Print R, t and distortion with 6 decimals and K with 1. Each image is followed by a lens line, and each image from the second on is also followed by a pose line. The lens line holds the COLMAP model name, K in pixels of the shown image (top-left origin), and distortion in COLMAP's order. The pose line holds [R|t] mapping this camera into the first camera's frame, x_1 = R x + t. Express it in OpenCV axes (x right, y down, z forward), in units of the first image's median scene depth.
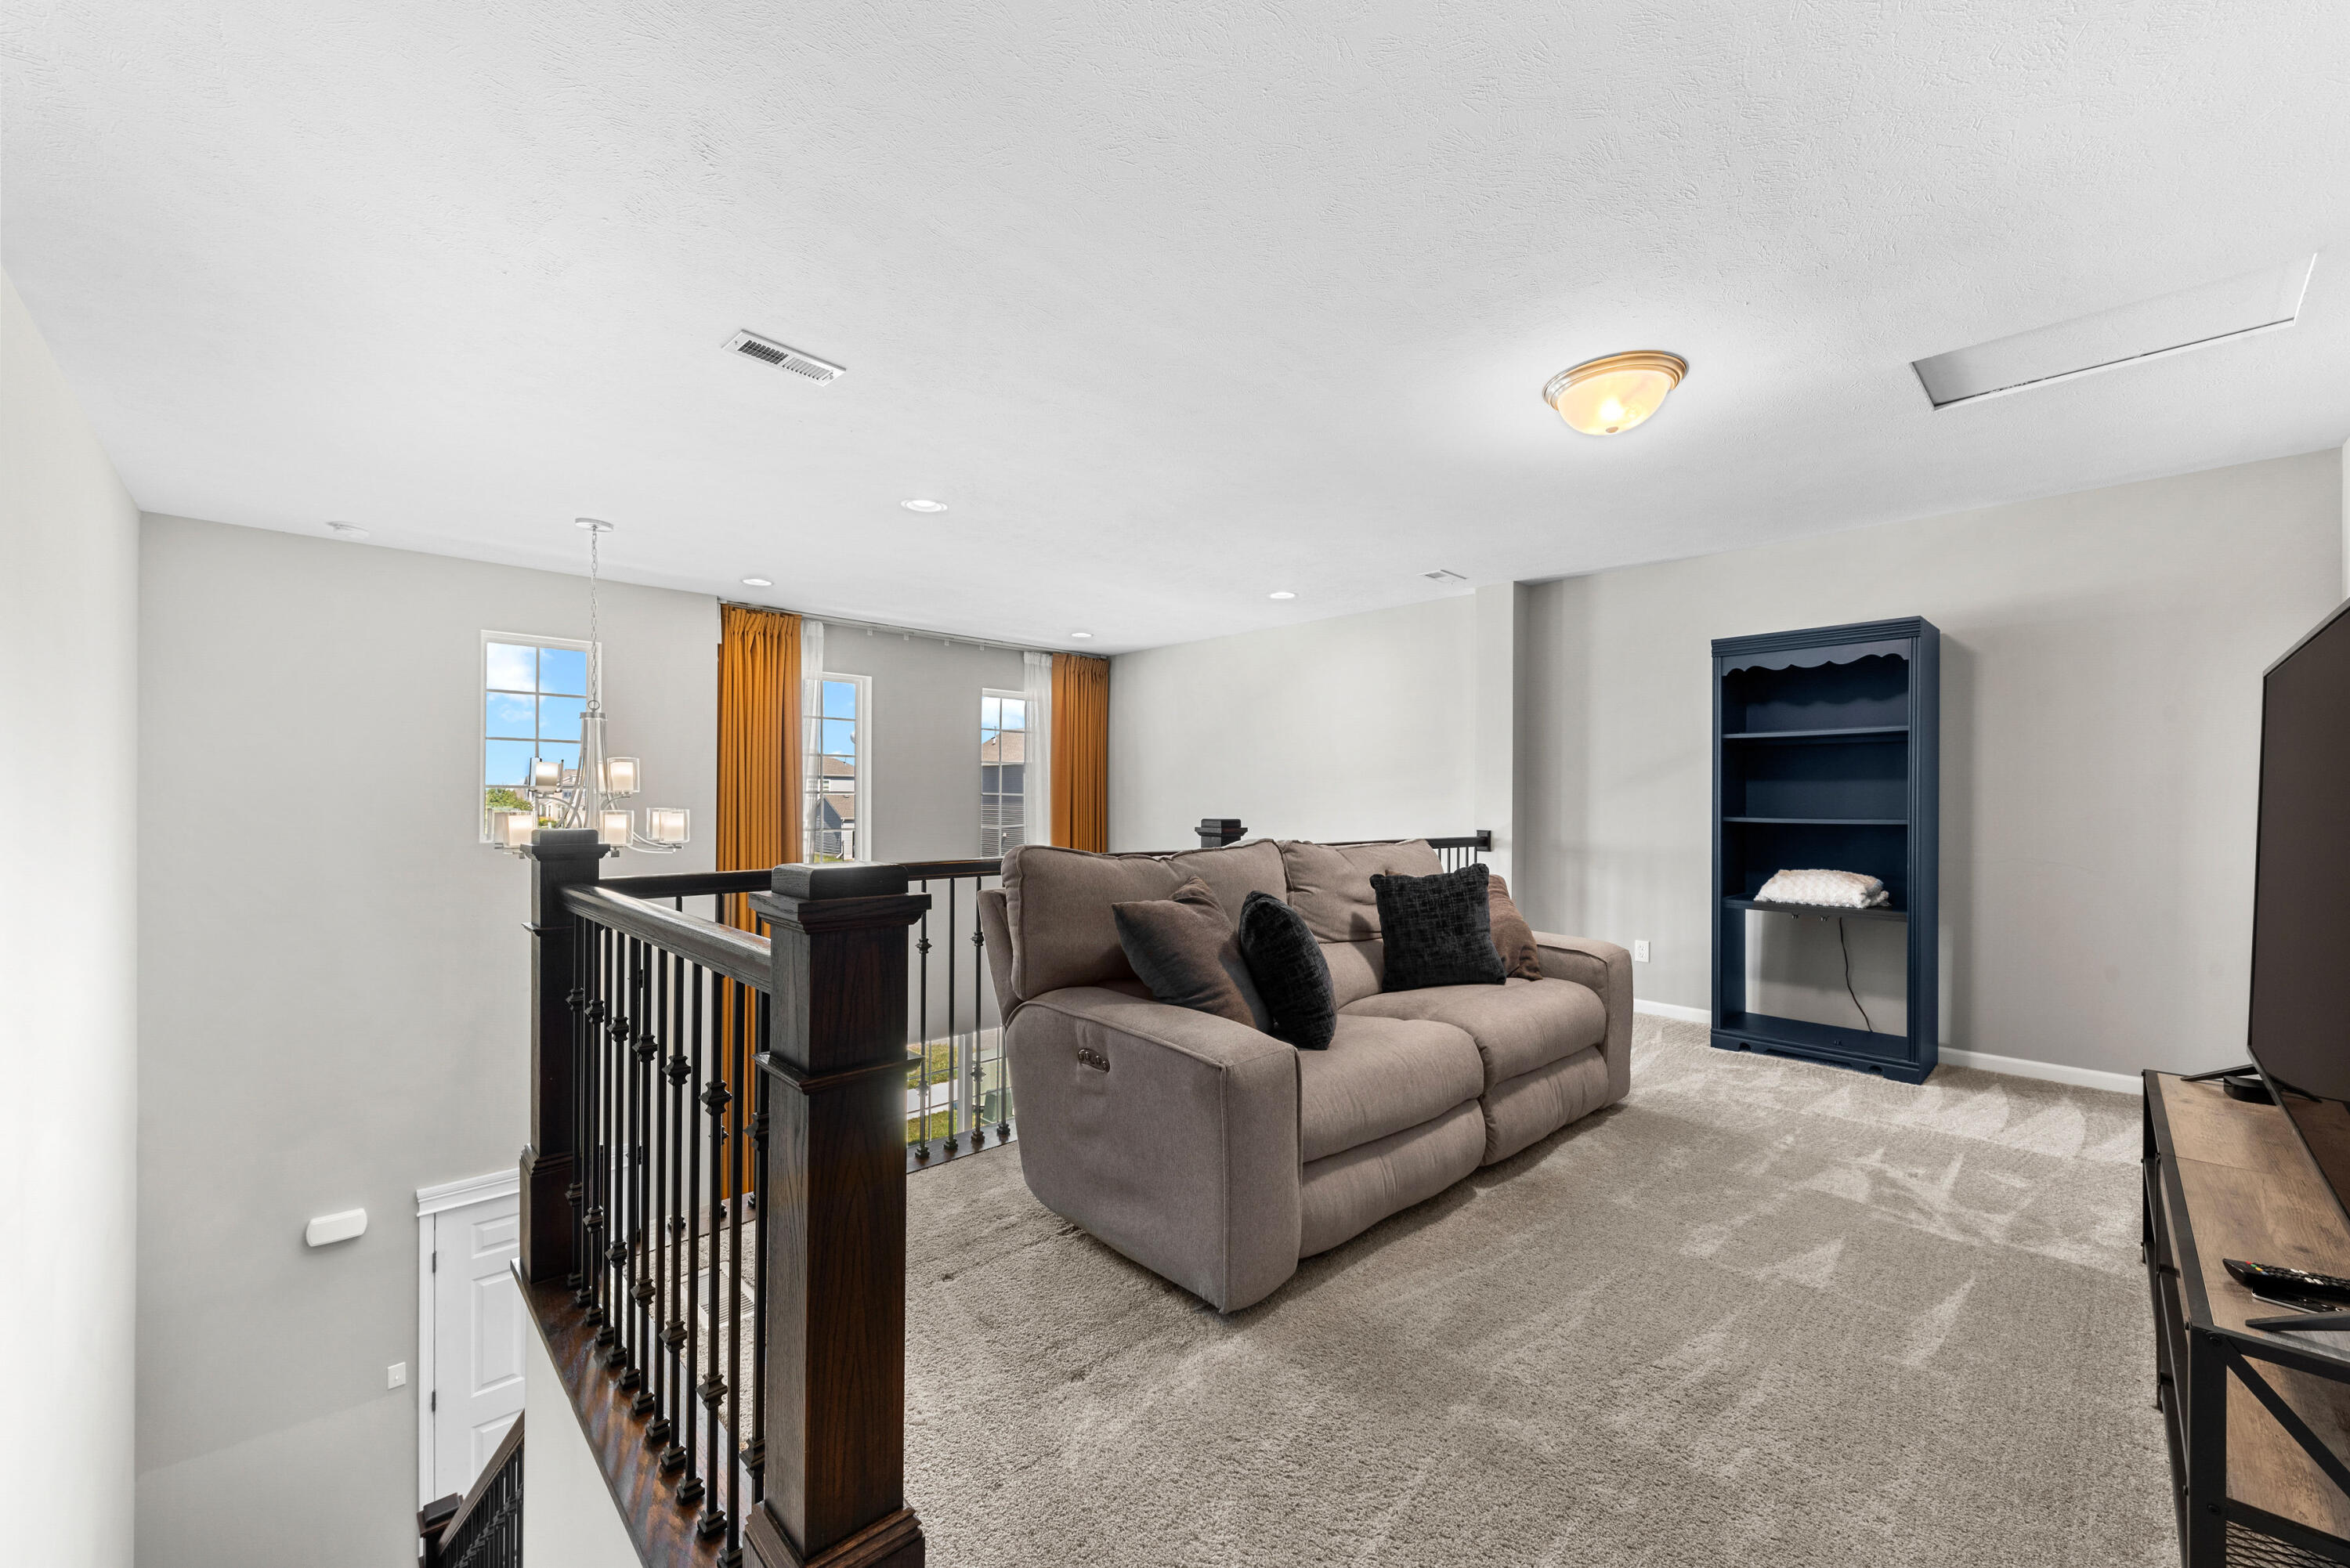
lens RADIAL K [[899.0, 0, 1175.0], [0, 899.0, 784.0], [0, 0, 1]] dist [0.001680, 0.000095]
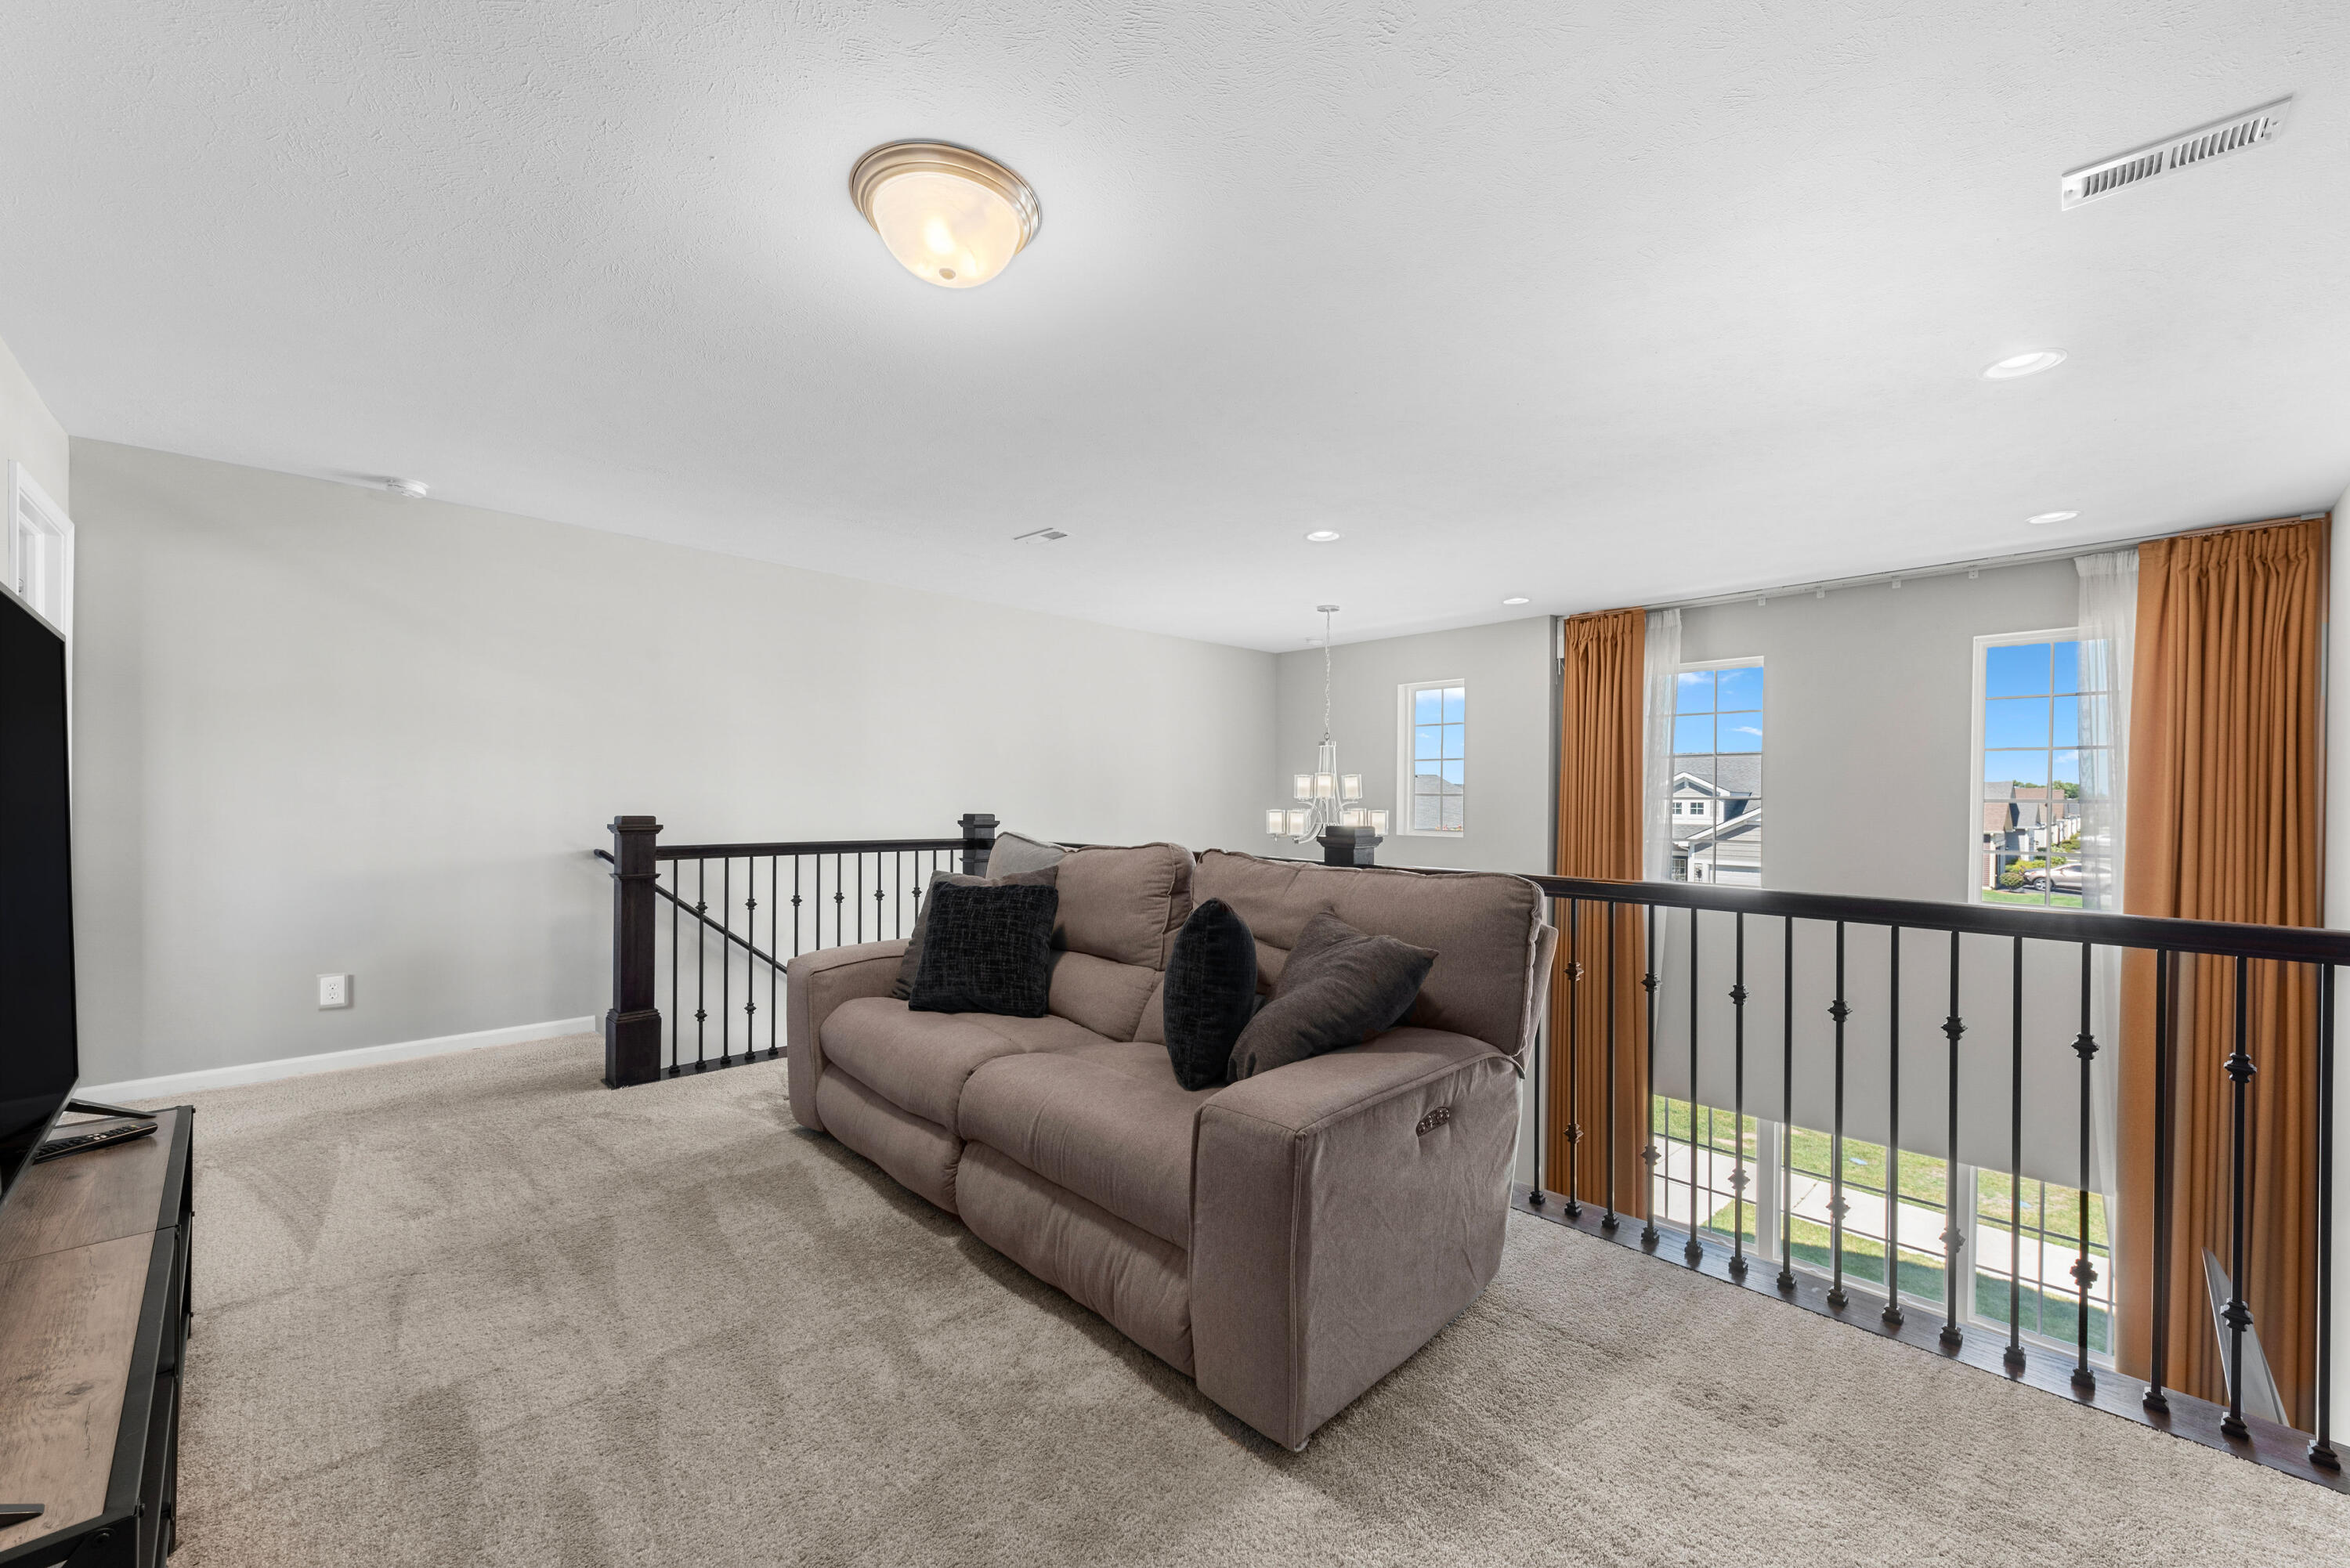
lens RADIAL K [[913.0, 0, 1176.0], [0, 913.0, 794.0], [0, 0, 1]] dist [0.023053, -0.000026]
pose [[0.001795, -0.008095, -0.999966, 0.549691], [0.002984, 0.999963, -0.008089, 0.009119], [0.999994, -0.002969, 0.001819, 0.537063]]
